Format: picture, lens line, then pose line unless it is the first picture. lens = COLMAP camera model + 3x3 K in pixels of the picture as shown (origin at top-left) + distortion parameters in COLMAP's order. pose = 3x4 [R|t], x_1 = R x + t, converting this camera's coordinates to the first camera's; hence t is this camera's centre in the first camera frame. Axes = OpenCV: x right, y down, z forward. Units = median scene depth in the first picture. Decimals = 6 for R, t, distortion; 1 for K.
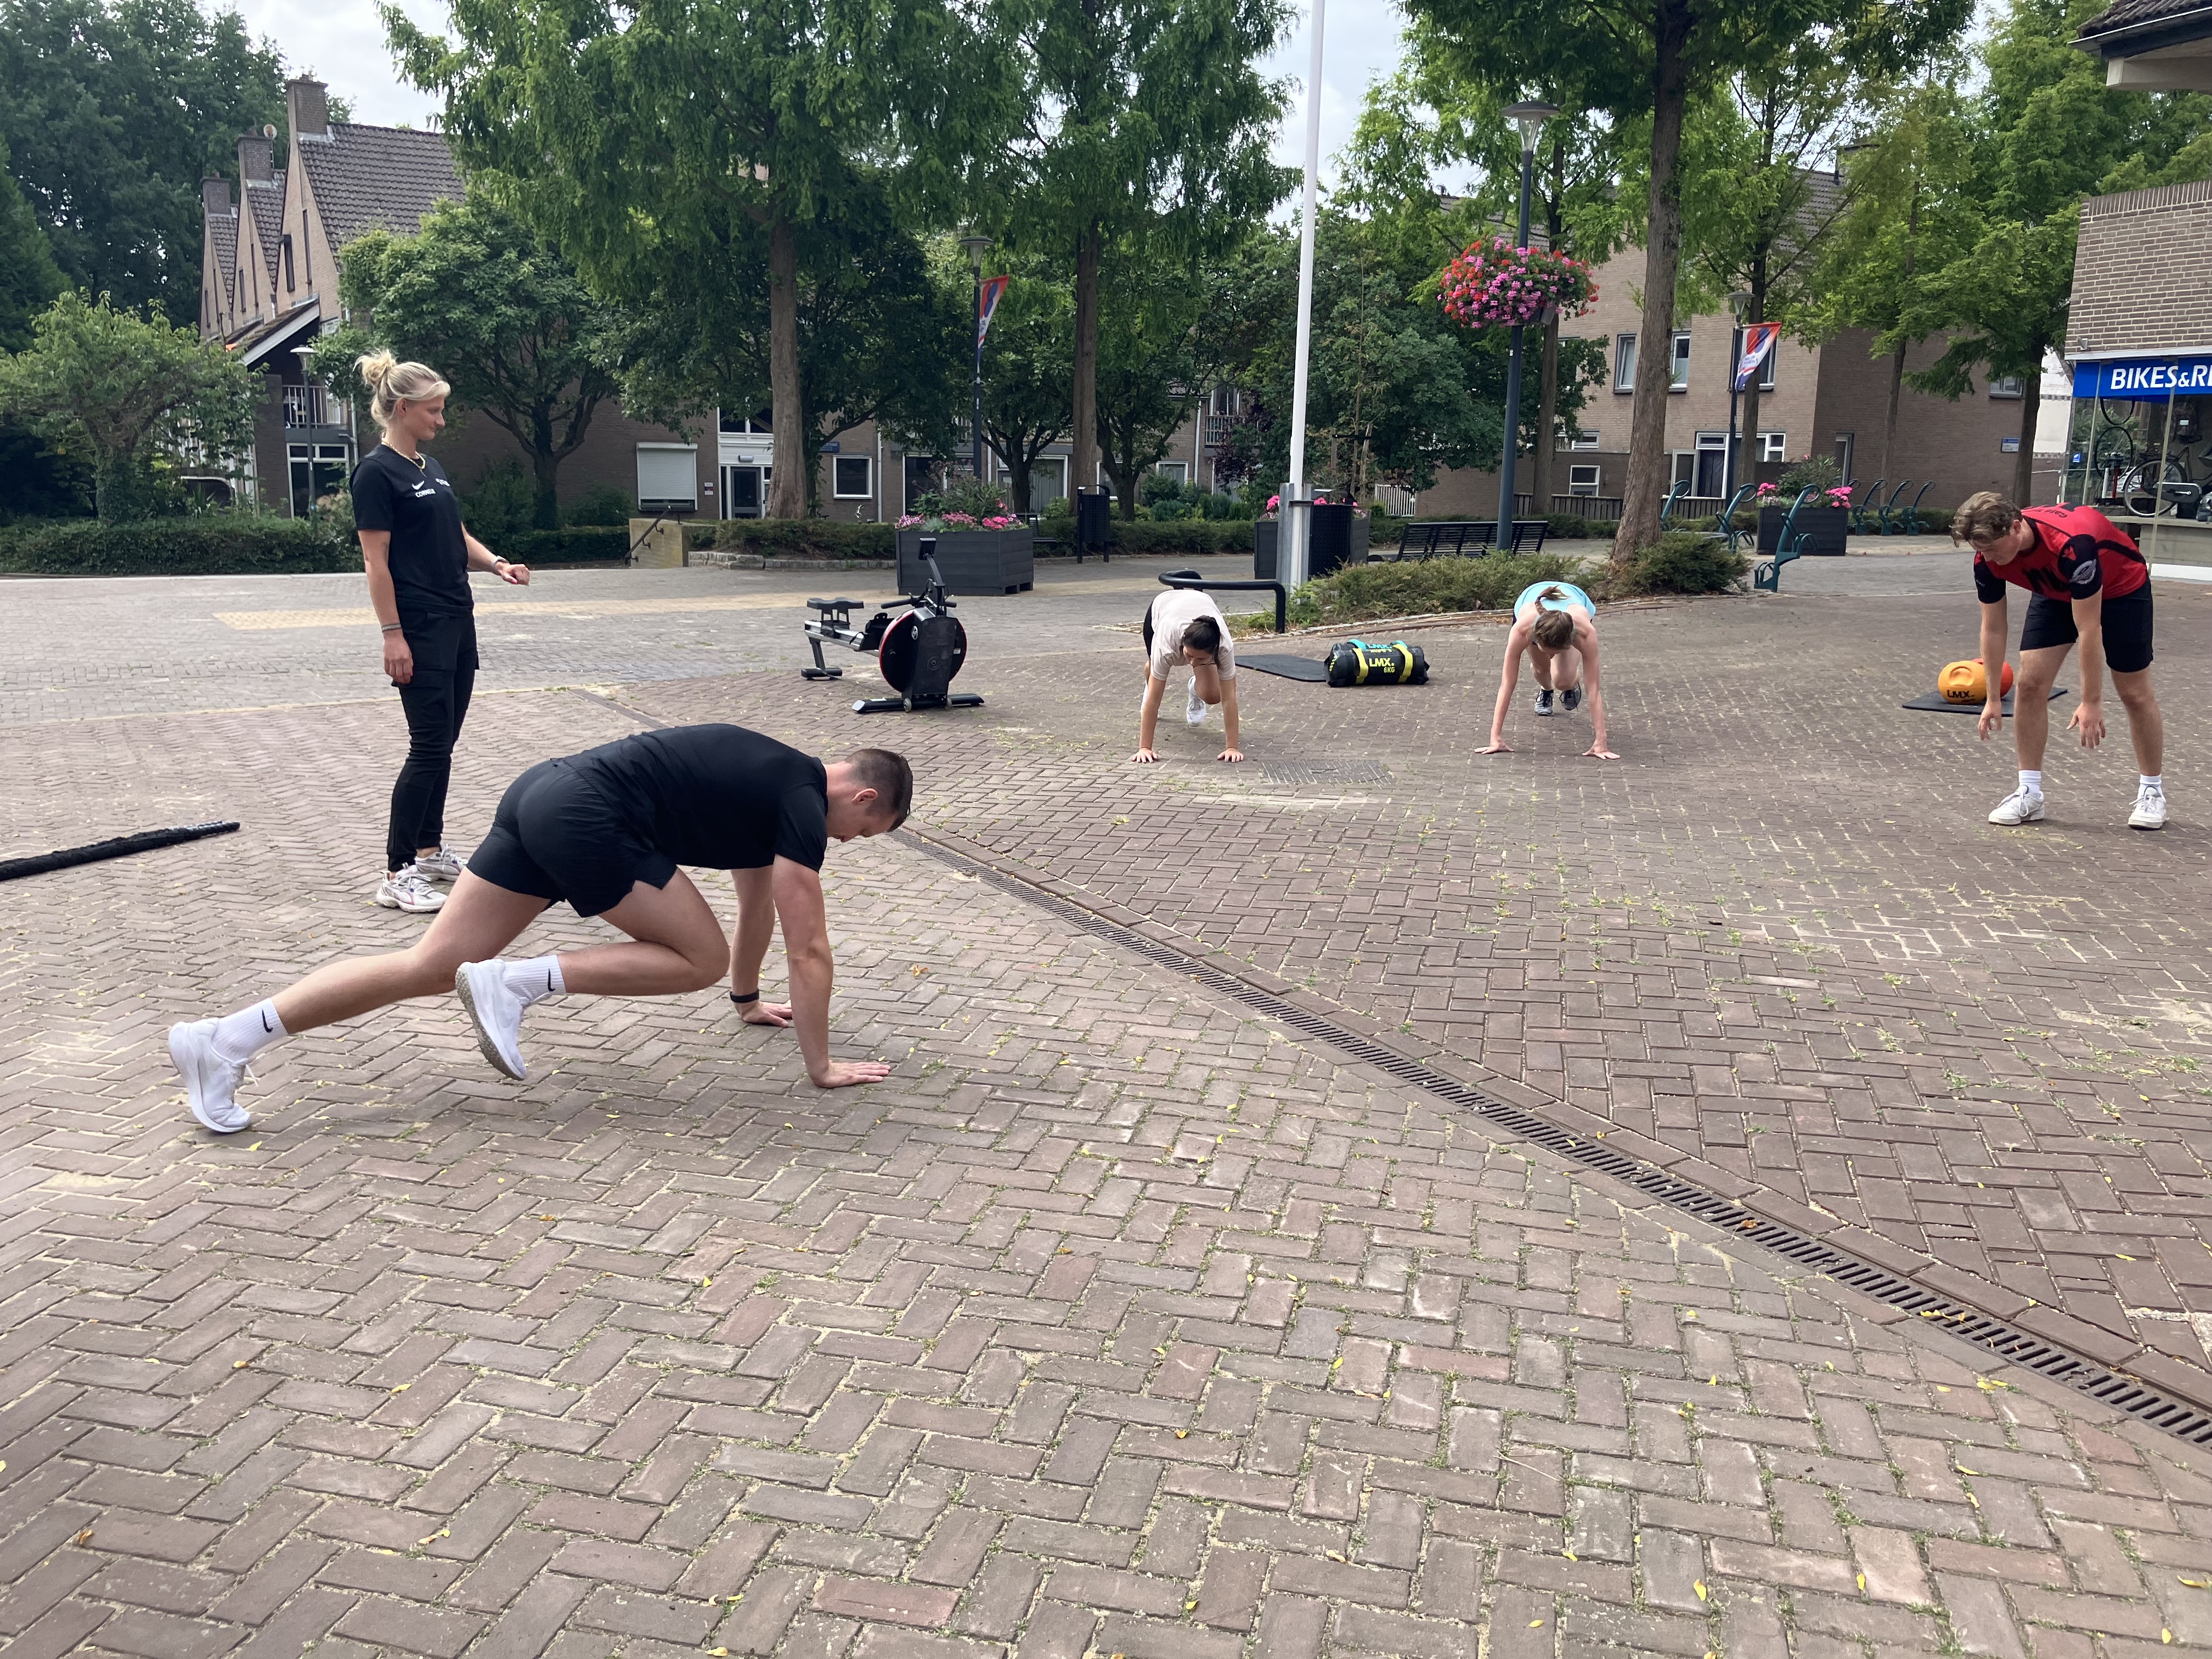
lens RADIAL K [[1849.7, 0, 1103.7], [0, 1849.7, 804.5], [0, 0, 1]] dist [0.008608, -0.002196]
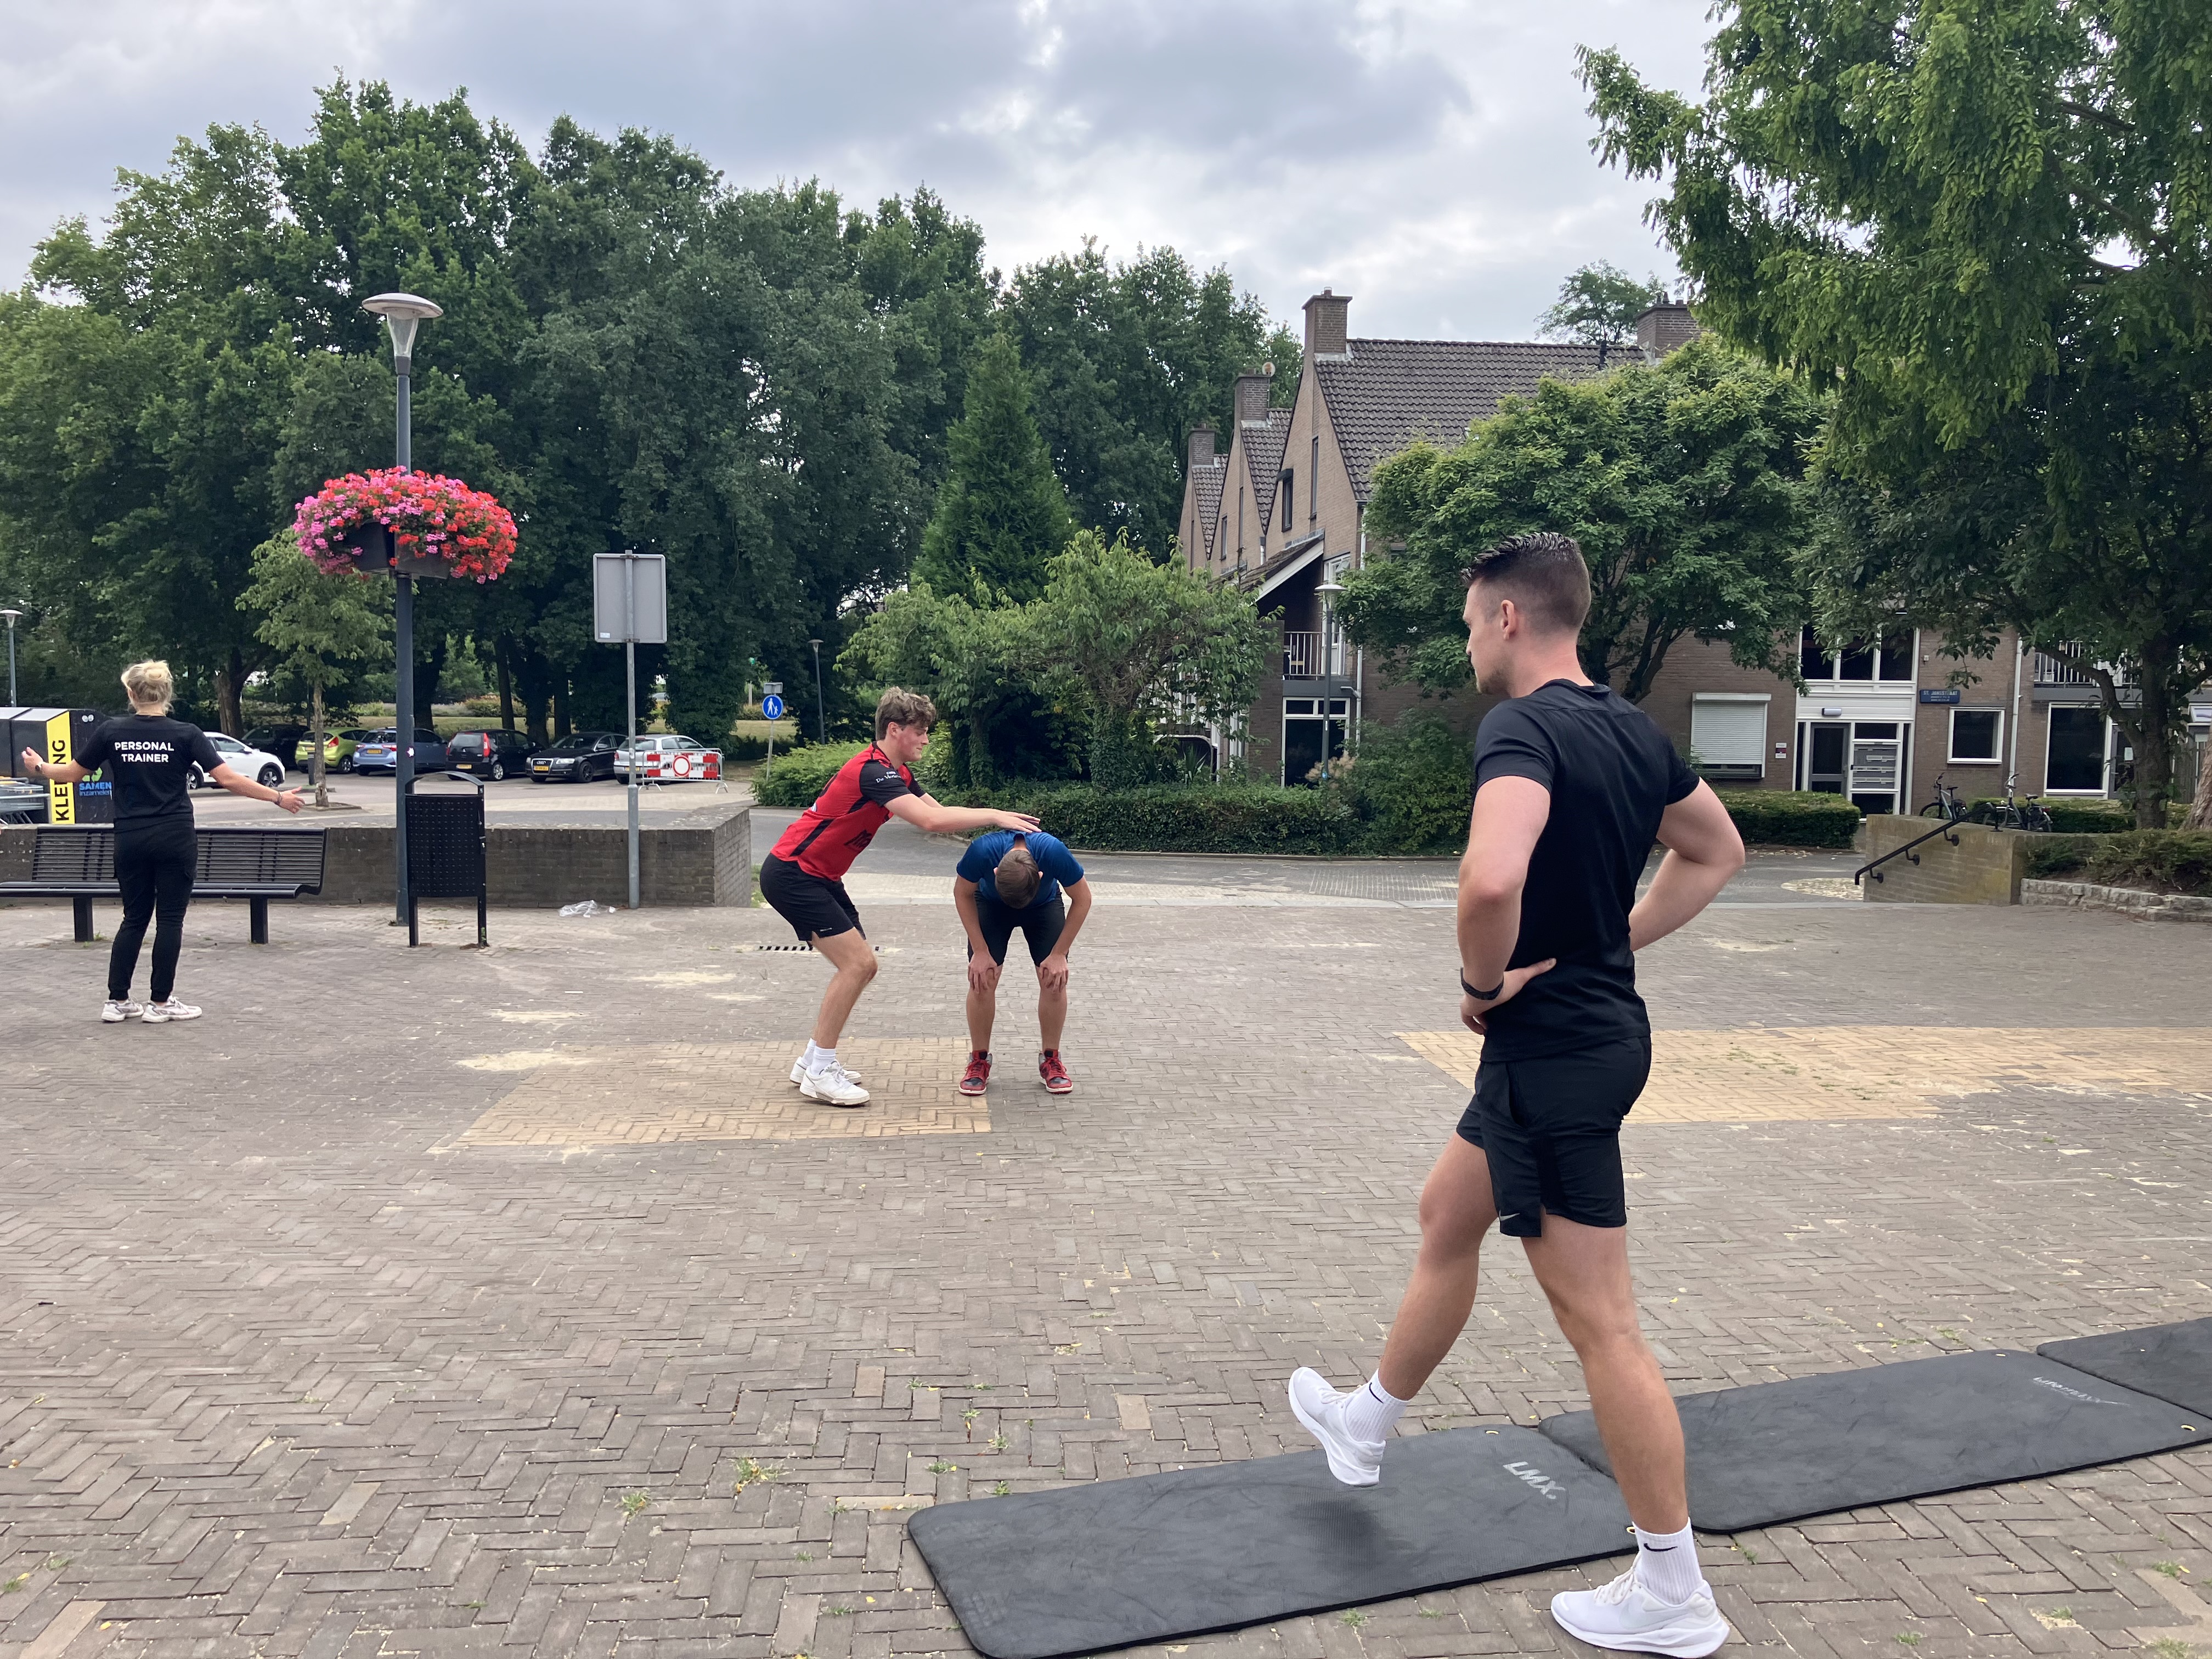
lens RADIAL K [[1809.3, 0, 1093.9], [0, 1809.3, 830.2], [0, 0, 1]] dist [0.008134, 0.010178]
pose [[0.896118, 0.026020, -0.443052, -0.158056], [-0.076769, 0.992320, -0.096994, -0.049184], [0.437126, 0.120931, 0.891233, 0.236608]]
